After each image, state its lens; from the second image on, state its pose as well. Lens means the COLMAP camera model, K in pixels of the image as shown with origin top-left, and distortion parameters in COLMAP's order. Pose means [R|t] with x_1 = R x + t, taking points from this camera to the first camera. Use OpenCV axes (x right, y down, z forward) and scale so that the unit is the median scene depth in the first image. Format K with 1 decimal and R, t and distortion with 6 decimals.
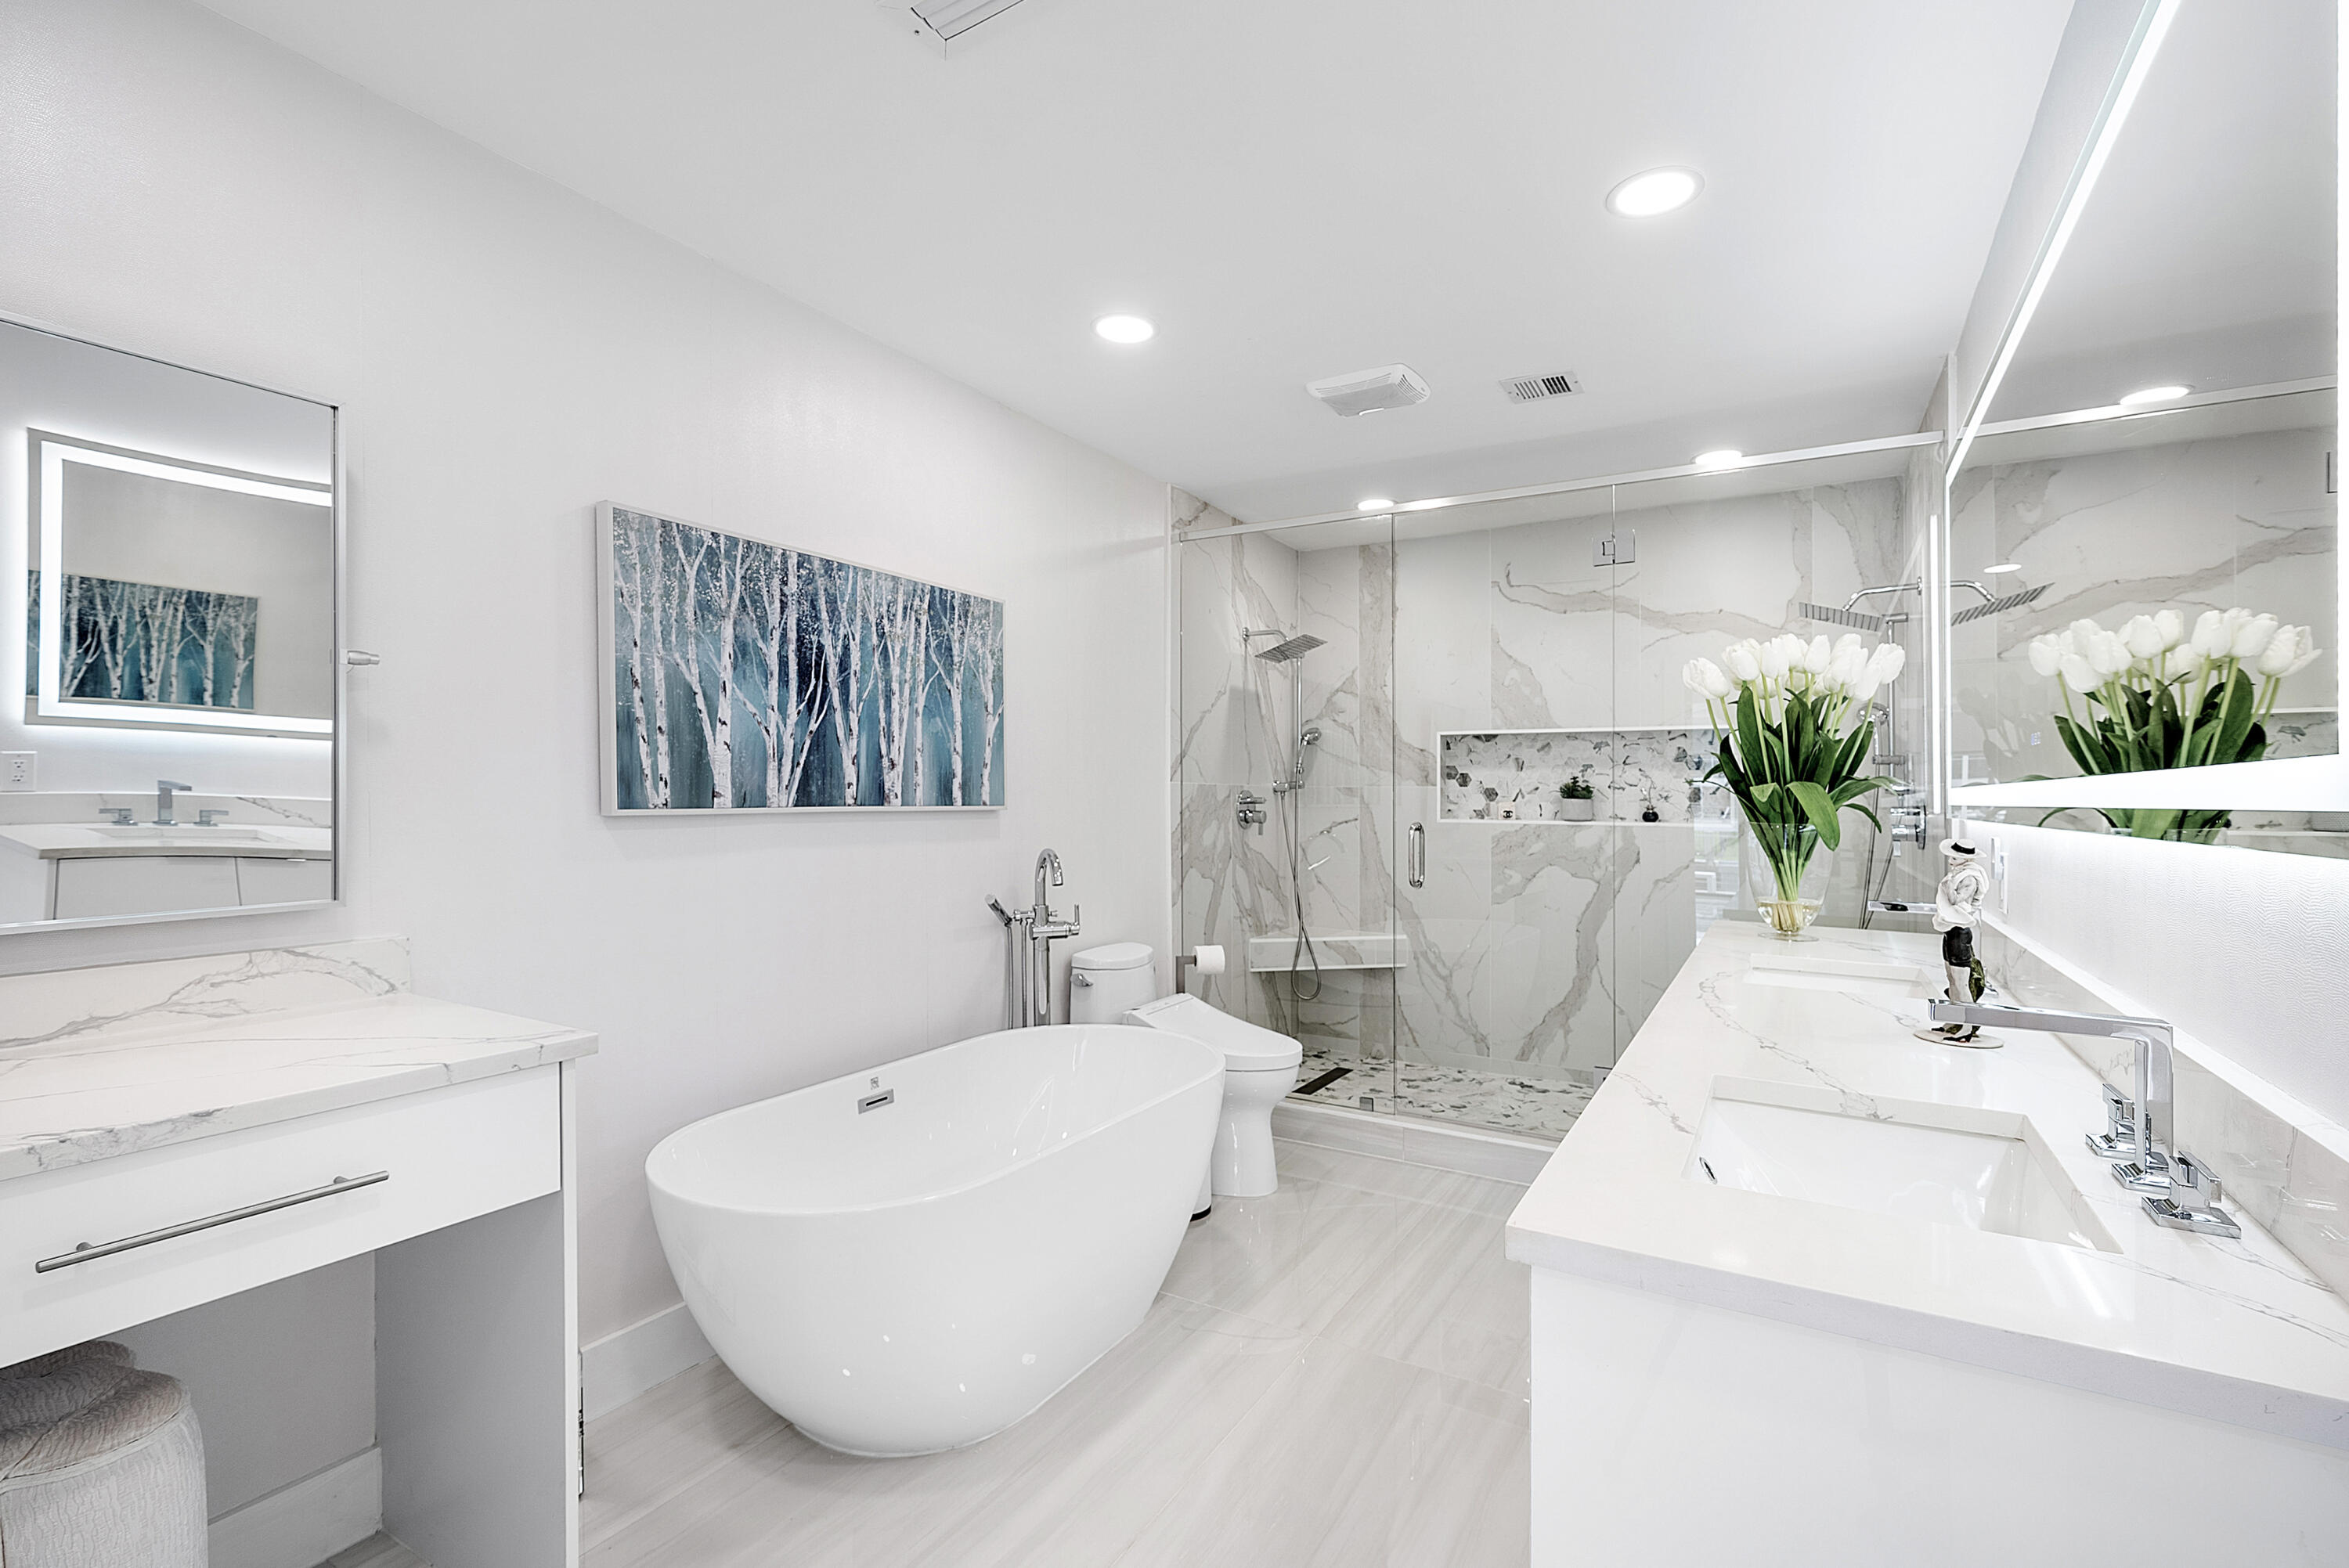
lens RADIAL K [[1039.6, 0, 1174.5], [0, 1039.6, 784.0], [0, 0, 1]] dist [-0.000991, 0.000036]
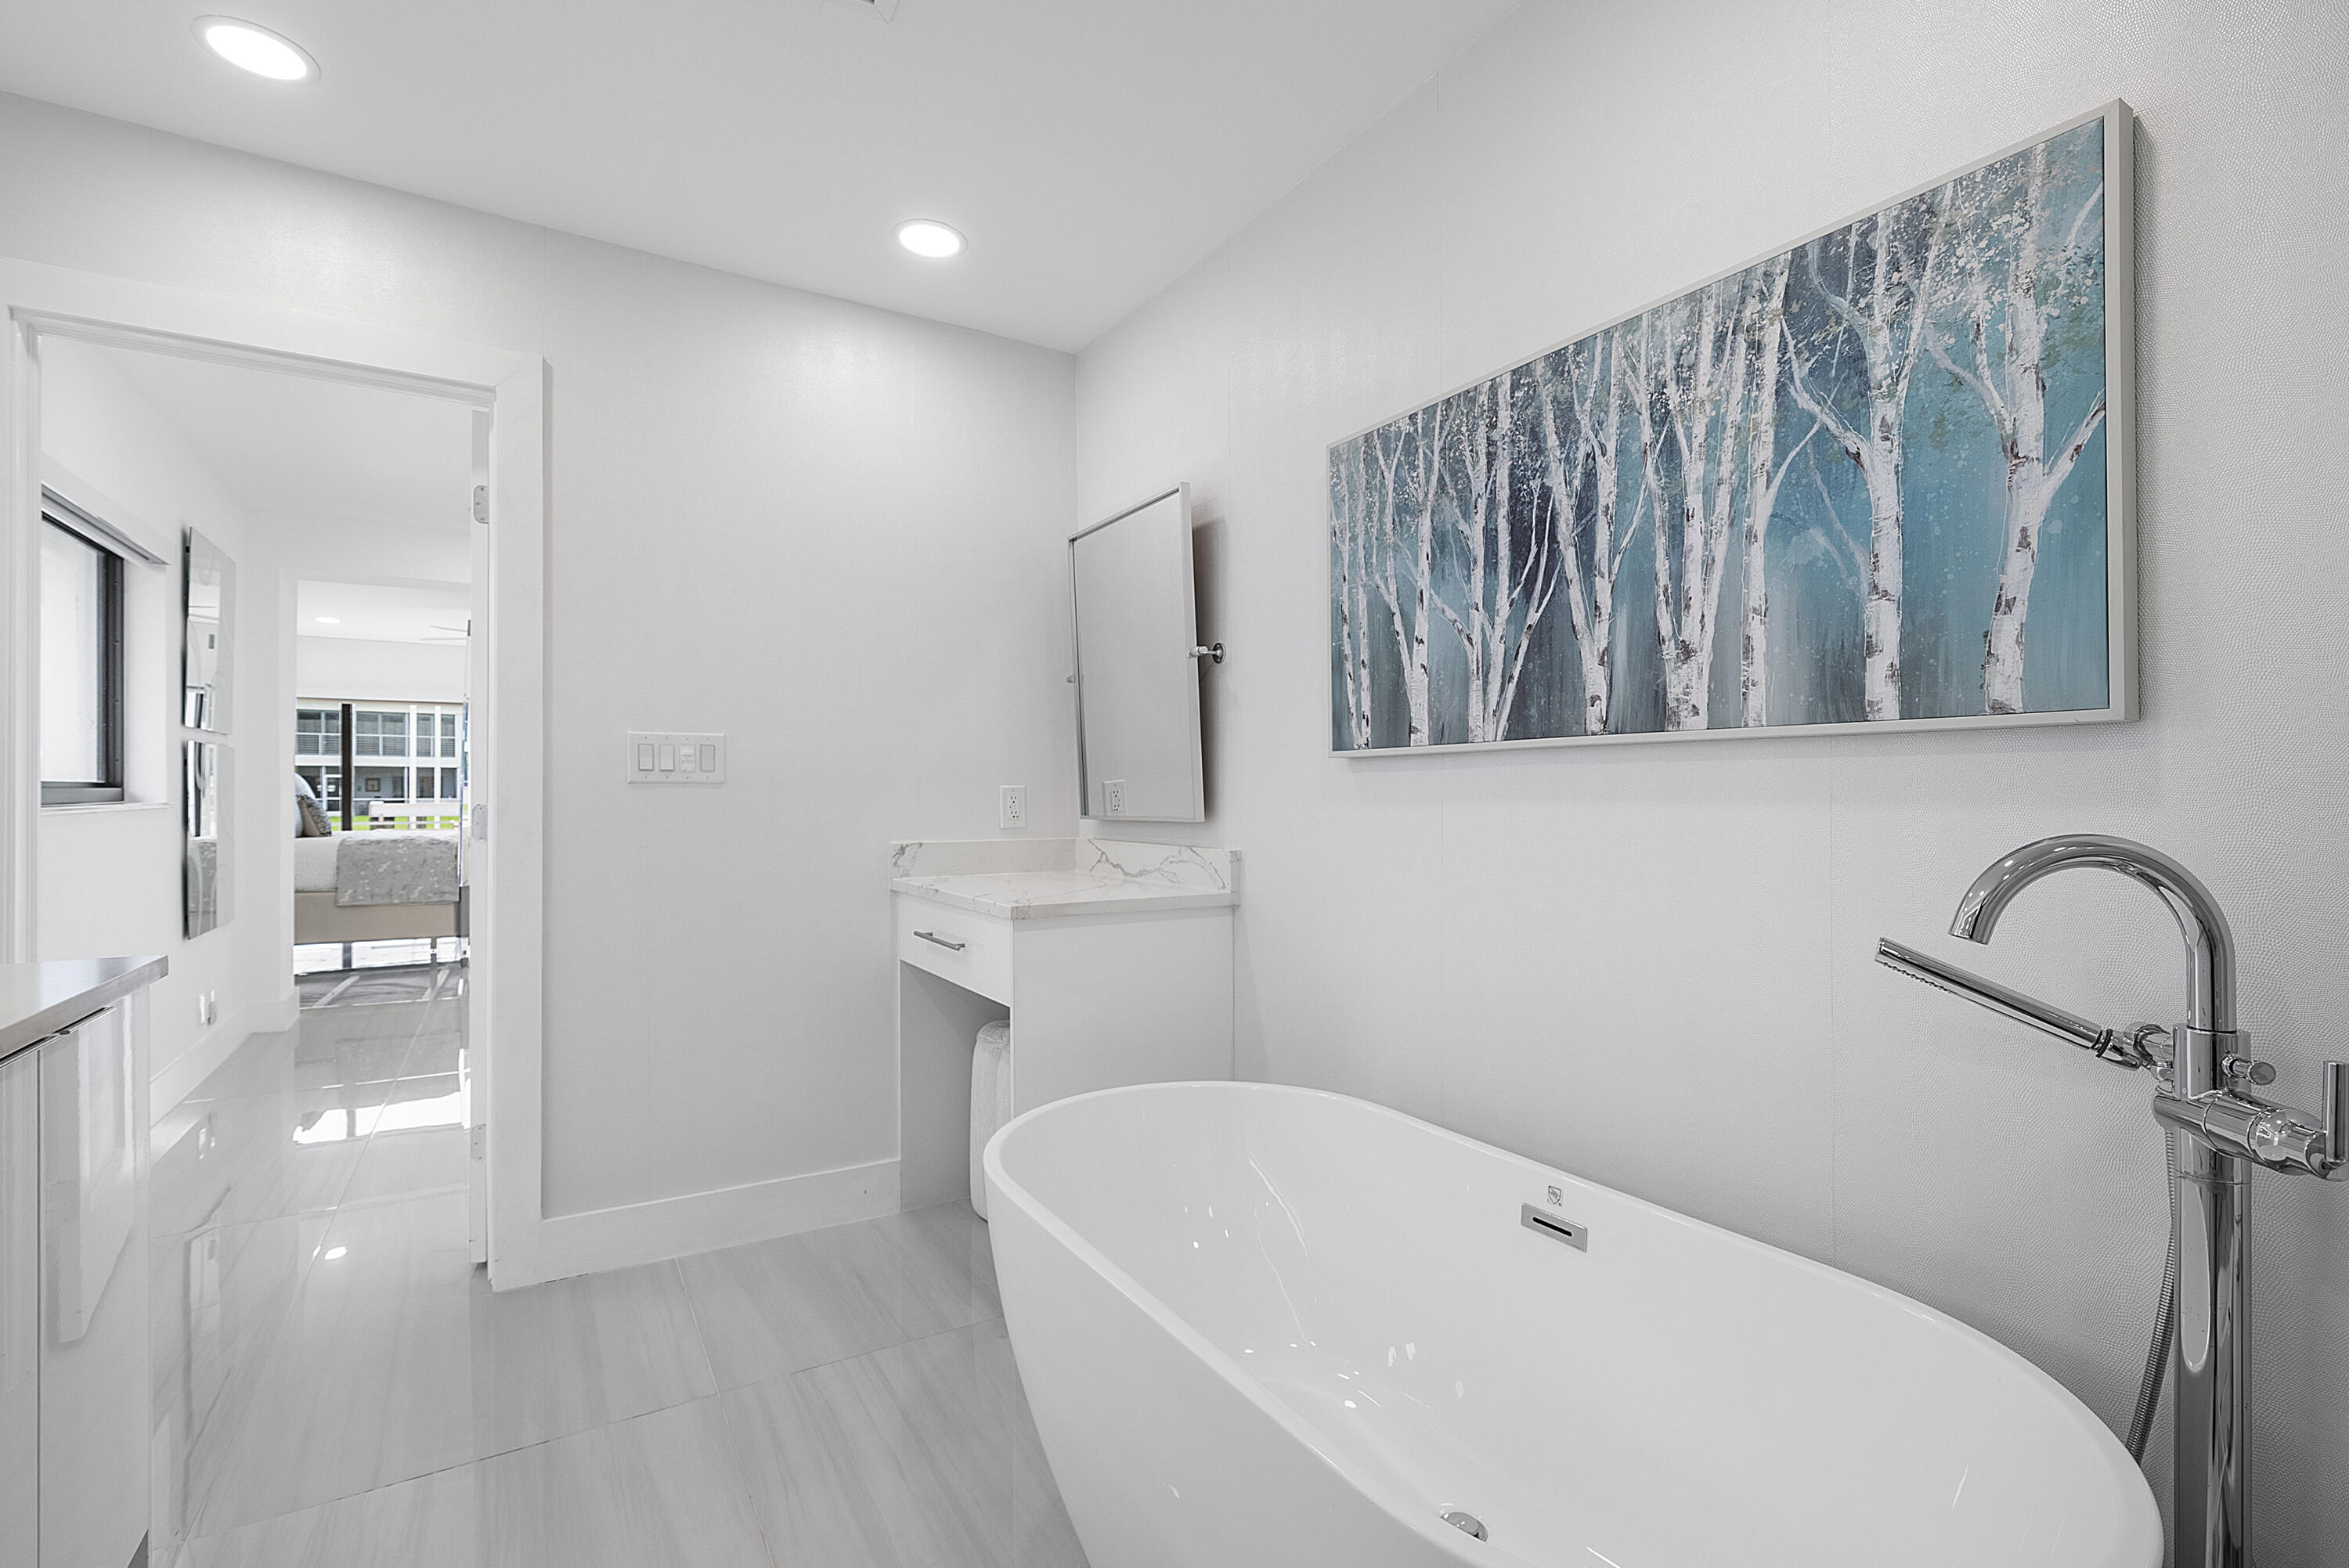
lens RADIAL K [[1039.6, 0, 1174.5], [0, 1039.6, 784.0], [0, 0, 1]] dist [-0.000991, 0.000036]
pose [[-0.459920, -0.002758, -0.887956, 0.355514], [0.019124, 0.999732, -0.013011, 0.056307], [0.887755, -0.022965, -0.459744, 1.129942]]
